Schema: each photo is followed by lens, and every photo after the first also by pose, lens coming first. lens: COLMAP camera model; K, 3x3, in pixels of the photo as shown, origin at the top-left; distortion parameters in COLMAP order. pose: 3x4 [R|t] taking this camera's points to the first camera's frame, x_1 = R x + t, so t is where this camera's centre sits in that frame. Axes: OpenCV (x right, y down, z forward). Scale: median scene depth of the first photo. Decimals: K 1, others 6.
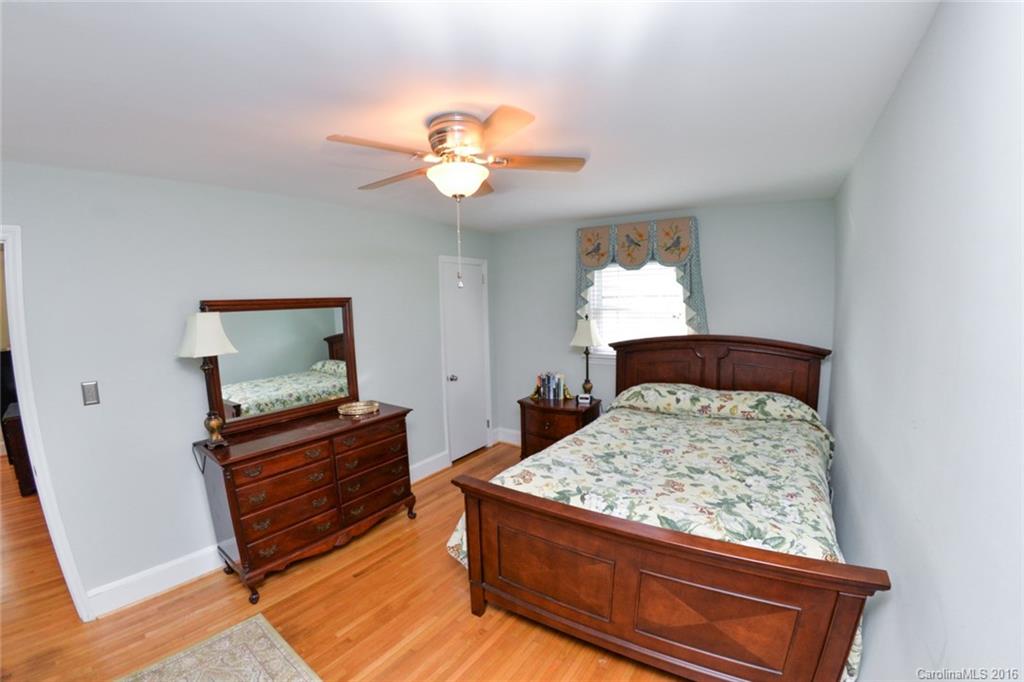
lens RADIAL K [[421.1, 0, 535.2], [0, 421.1, 339.2], [0, 0, 1]] dist [-0.143137, 0.019864]
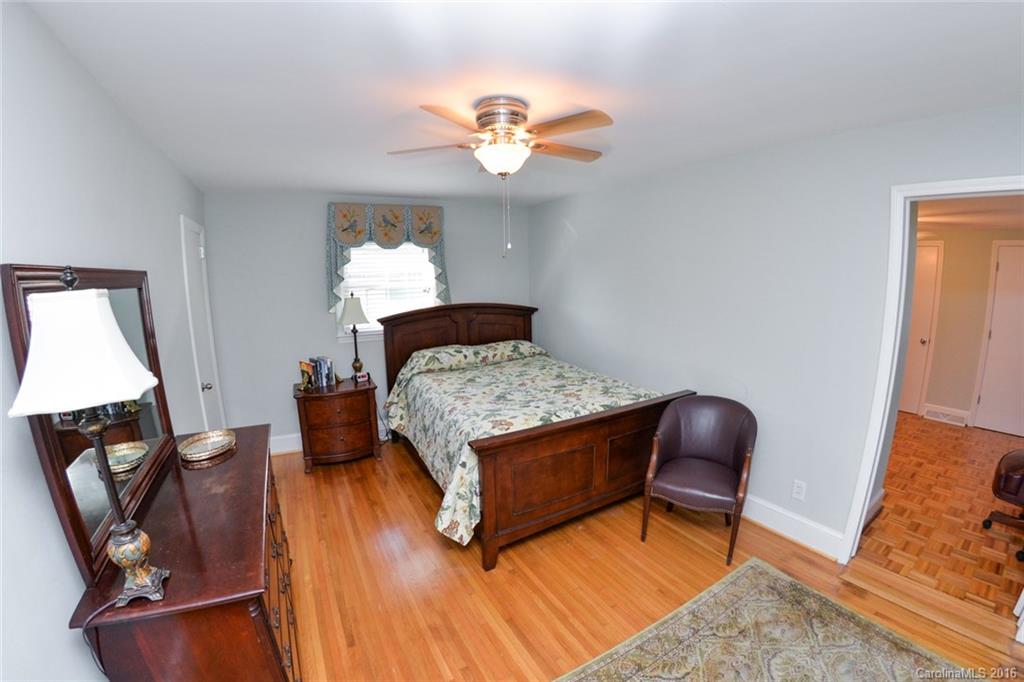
lens RADIAL K [[421.1, 0, 535.2], [0, 421.1, 339.2], [0, 0, 1]] dist [-0.143137, 0.019864]
pose [[0.441576, -0.126852, 0.888211, -0.644798], [0.077973, 0.991635, 0.102858, -0.017689], [-0.893829, 0.023837, 0.447774, 0.223779]]
